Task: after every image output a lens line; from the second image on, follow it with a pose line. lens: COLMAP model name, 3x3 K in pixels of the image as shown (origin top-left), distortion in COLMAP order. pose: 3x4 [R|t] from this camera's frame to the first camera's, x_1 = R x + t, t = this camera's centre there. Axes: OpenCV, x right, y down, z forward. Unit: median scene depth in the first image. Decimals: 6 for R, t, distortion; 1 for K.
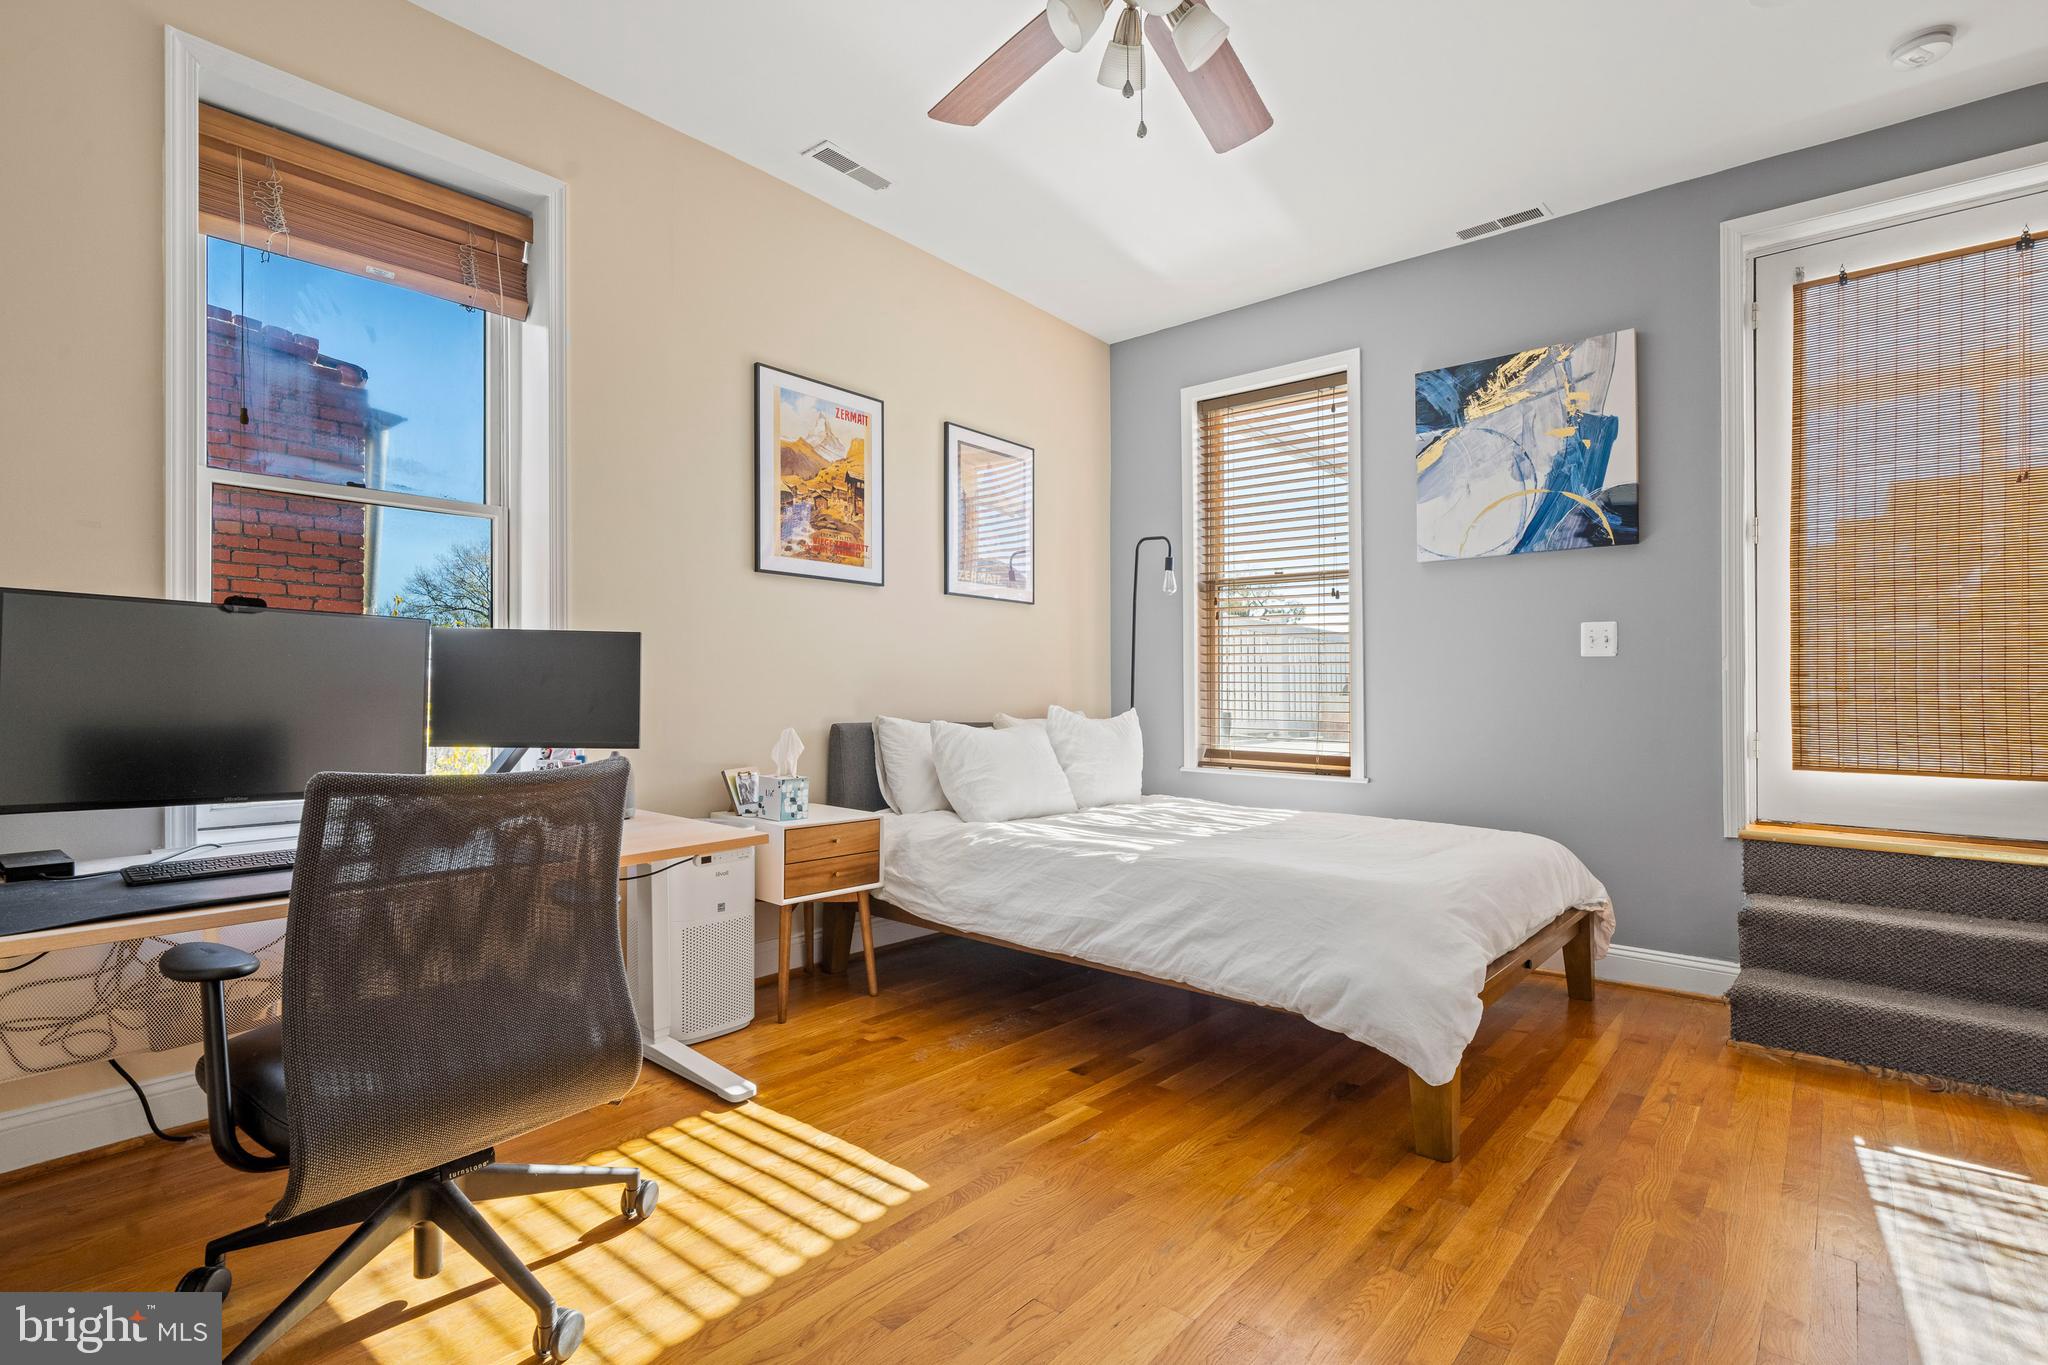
lens RADIAL K [[982.2, 0, 1024.0], [0, 982.2, 682.5], [0, 0, 1]] dist [0.002462, 0.000544]
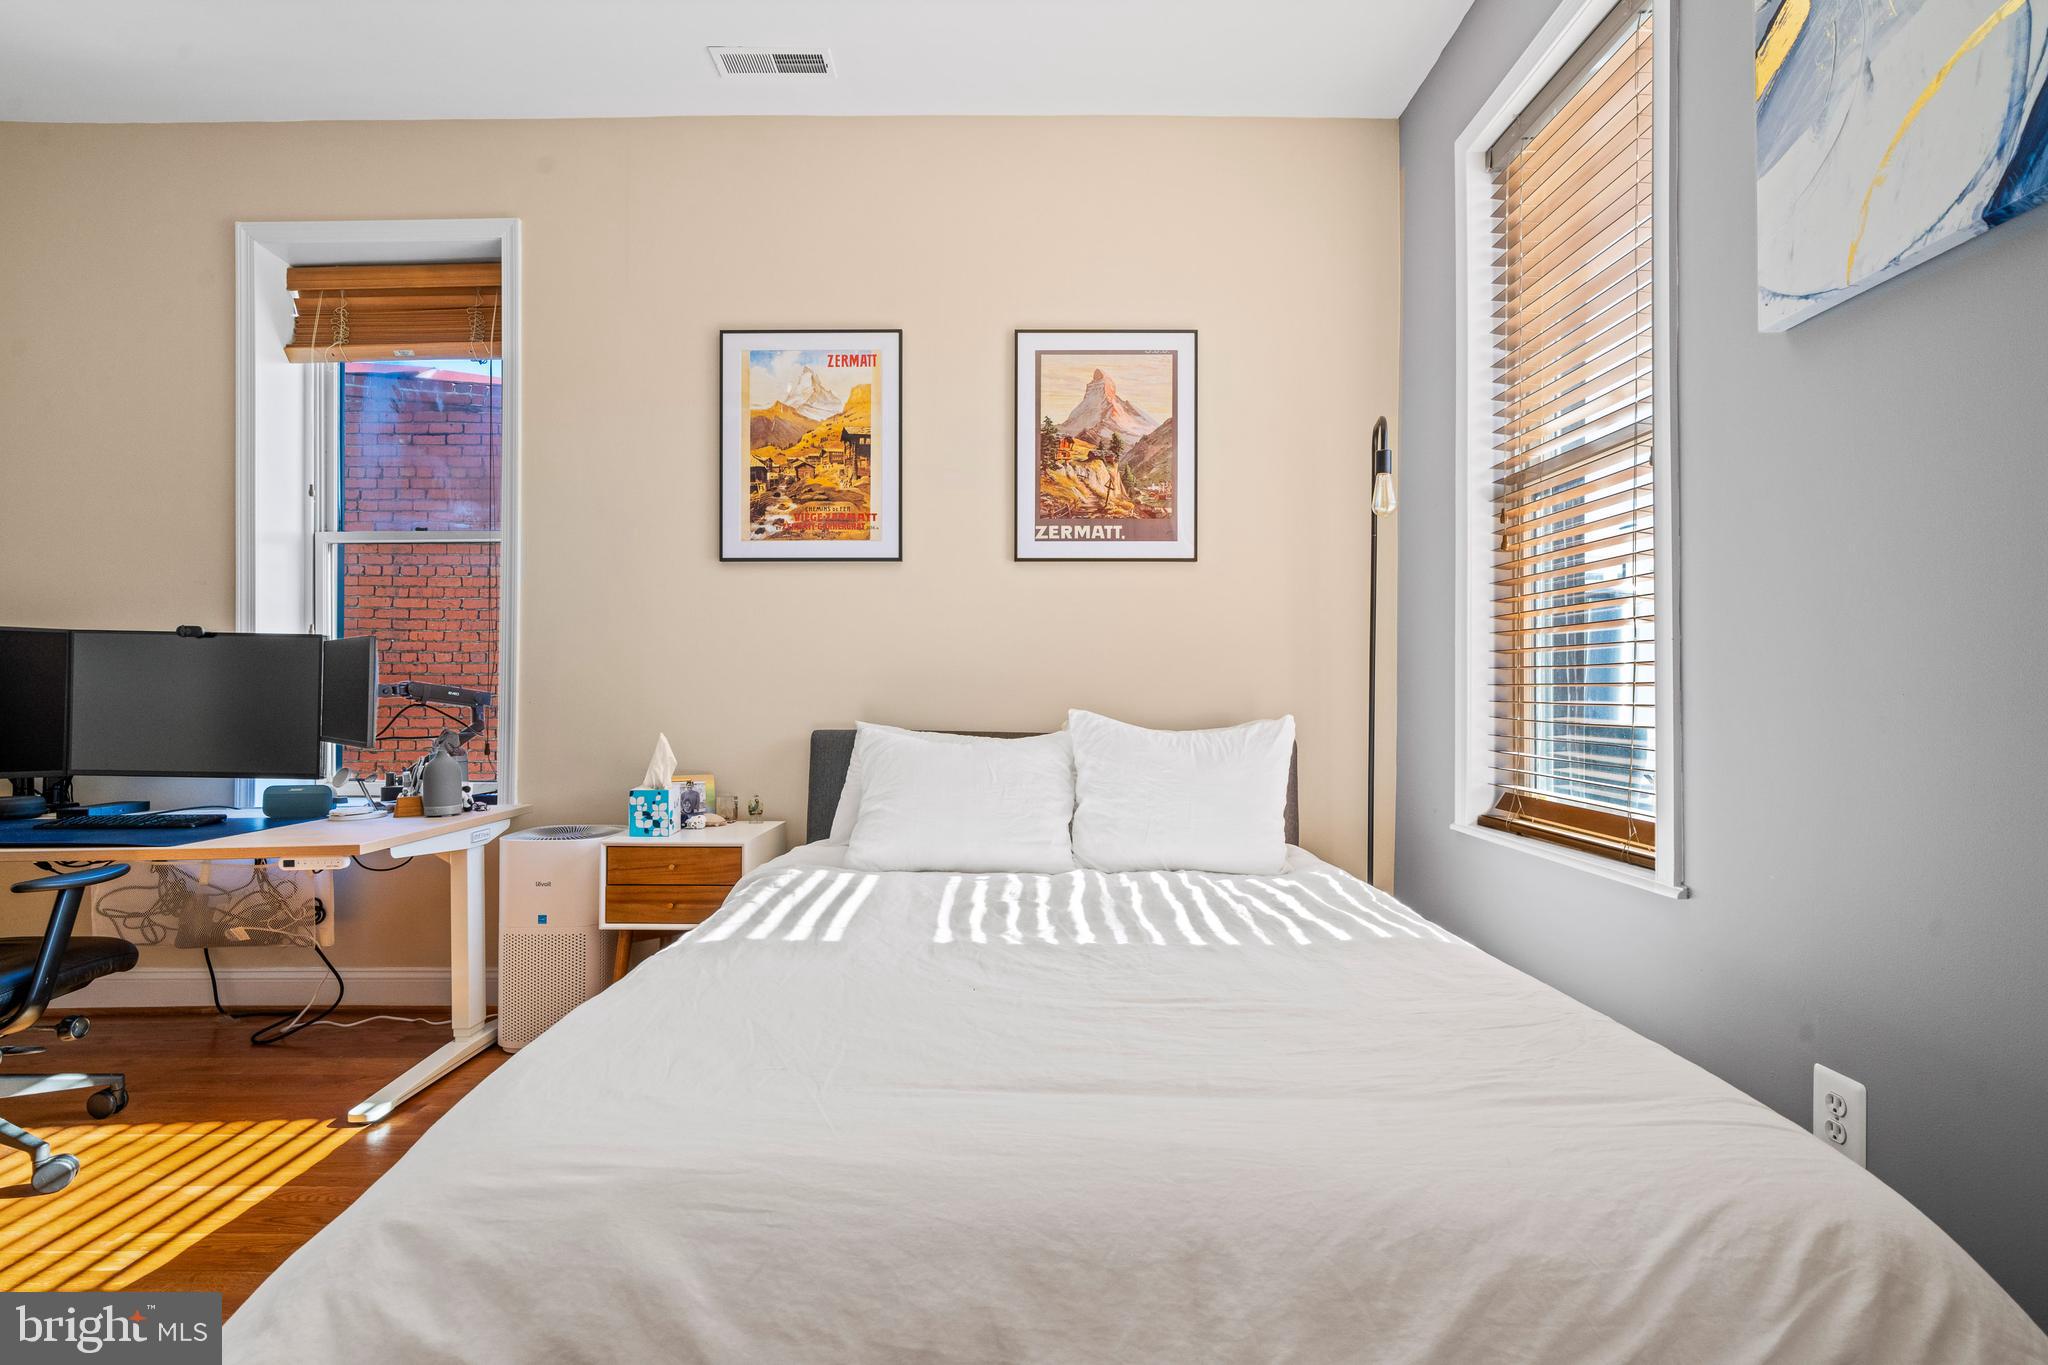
lens RADIAL K [[978.4, 0, 1015.9], [0, 978.4, 700.0], [0, 0, 1]] dist [0.002236, 0.000283]
pose [[0.634067, -0.004184, -0.773267, 0.573649], [0.013614, 0.999891, 0.005754, 0.013500], [0.773158, -0.014176, 0.634055, 0.604140]]
